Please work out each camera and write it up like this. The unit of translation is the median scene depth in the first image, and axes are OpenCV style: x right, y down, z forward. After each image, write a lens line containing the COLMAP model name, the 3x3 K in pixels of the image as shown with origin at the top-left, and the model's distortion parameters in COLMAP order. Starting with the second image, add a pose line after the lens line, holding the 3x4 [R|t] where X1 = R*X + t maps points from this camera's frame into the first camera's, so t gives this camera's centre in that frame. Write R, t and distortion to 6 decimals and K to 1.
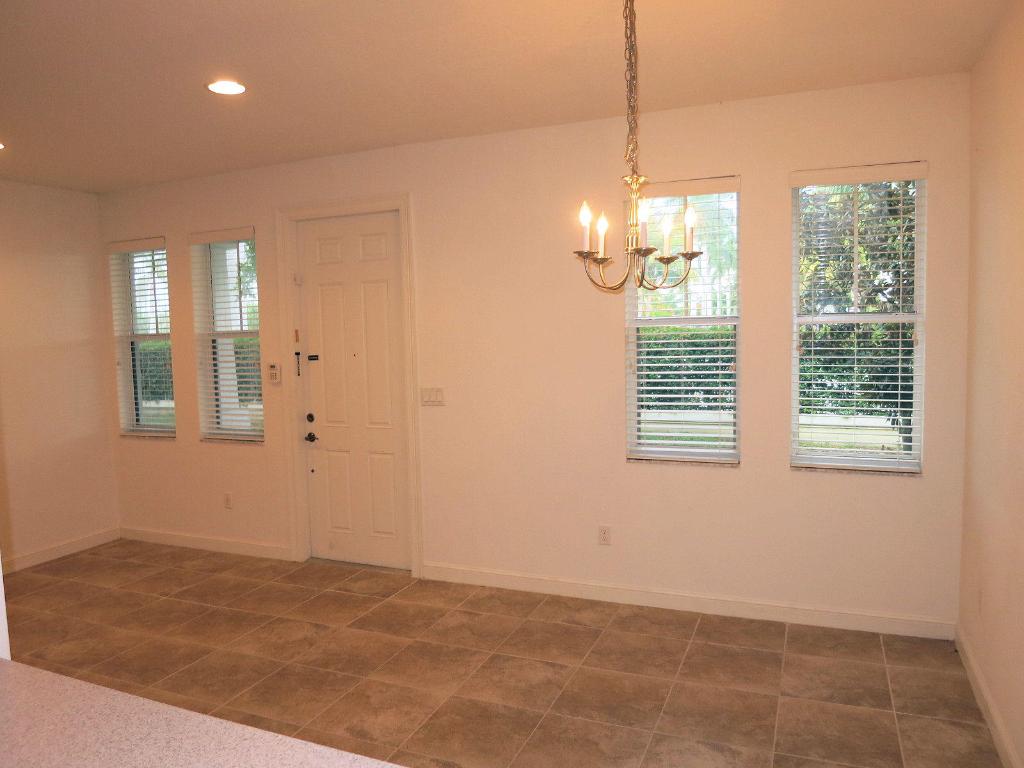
lens RADIAL K [[732.2, 0, 512.0], [0, 732.2, 384.0], [0, 0, 1]] dist [-0.057020, 0.016678]
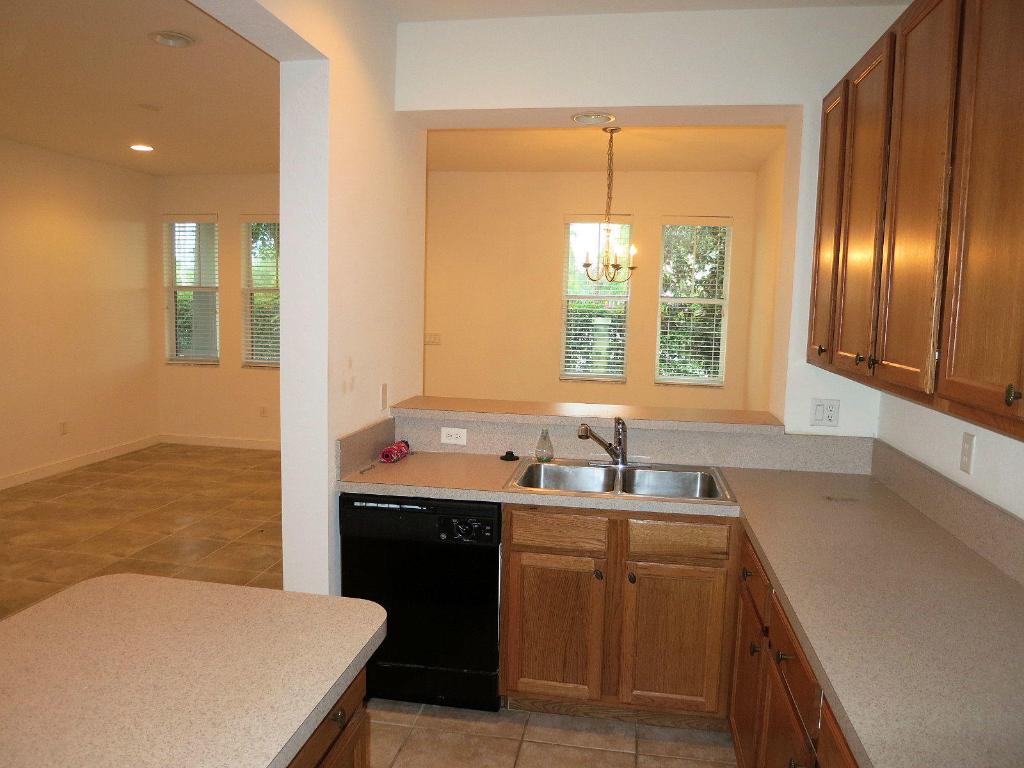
lens RADIAL K [[732.2, 0, 512.0], [0, 732.2, 384.0], [0, 0, 1]] dist [-0.057020, 0.016678]
pose [[0.970752, 0.022581, 0.239019, -0.307594], [-0.031852, 0.998880, 0.034996, 0.053395], [-0.237961, -0.041586, 0.970384, -0.521080]]
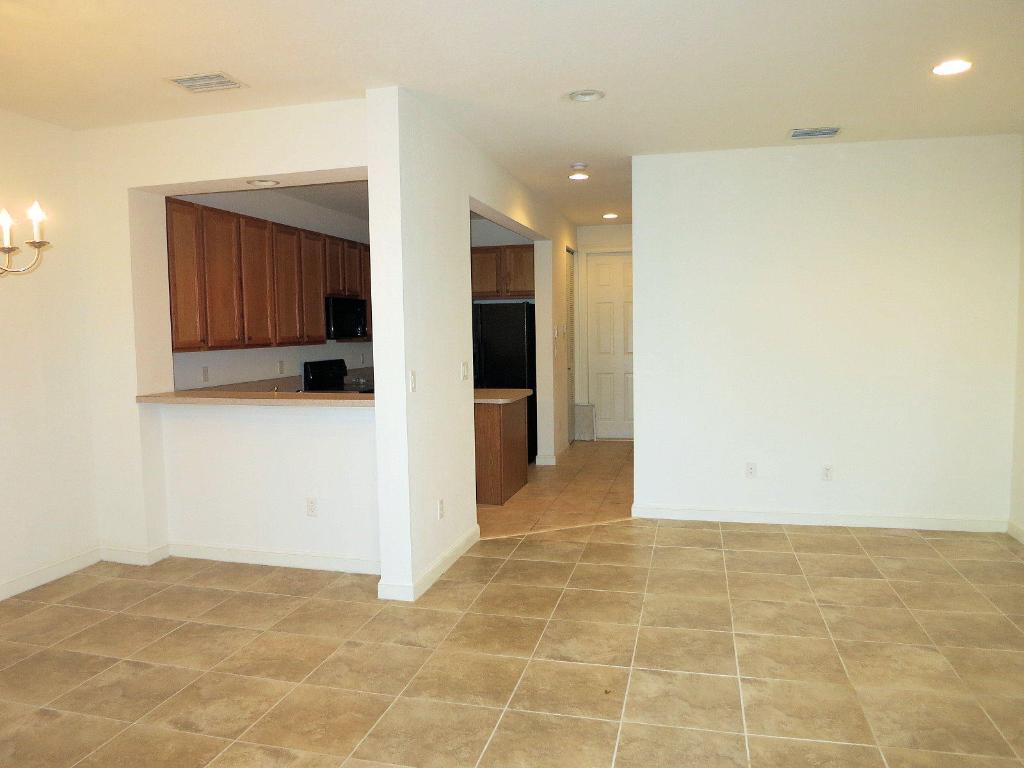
lens RADIAL K [[732.2, 0, 512.0], [0, 732.2, 384.0], [0, 0, 1]] dist [-0.057020, 0.016678]
pose [[-0.987420, 0.053466, -0.148805, -0.240831], [0.029835, 0.987191, 0.156726, -0.054269], [0.155279, 0.150315, -0.976368, 1.145115]]
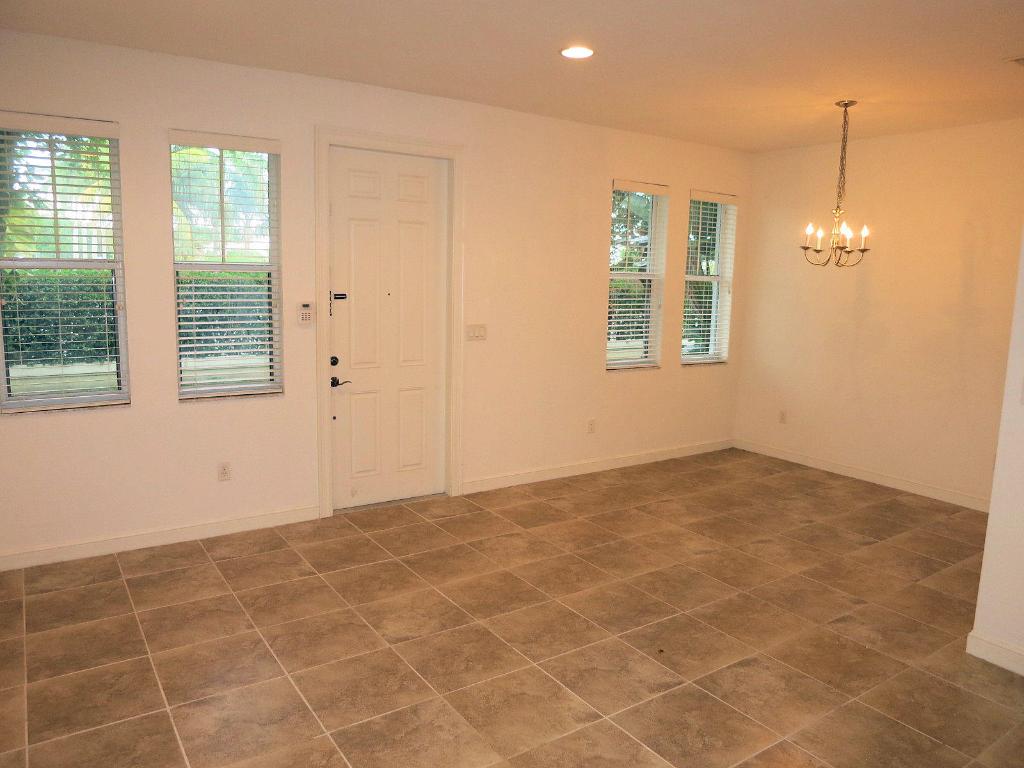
lens RADIAL K [[732.2, 0, 512.0], [0, 732.2, 384.0], [0, 0, 1]] dist [-0.057020, 0.016678]
pose [[0.545195, -0.086316, 0.833854, -1.027722], [0.026089, 0.995950, 0.086039, 0.001183], [-0.837903, -0.025154, 0.545239, 0.329946]]
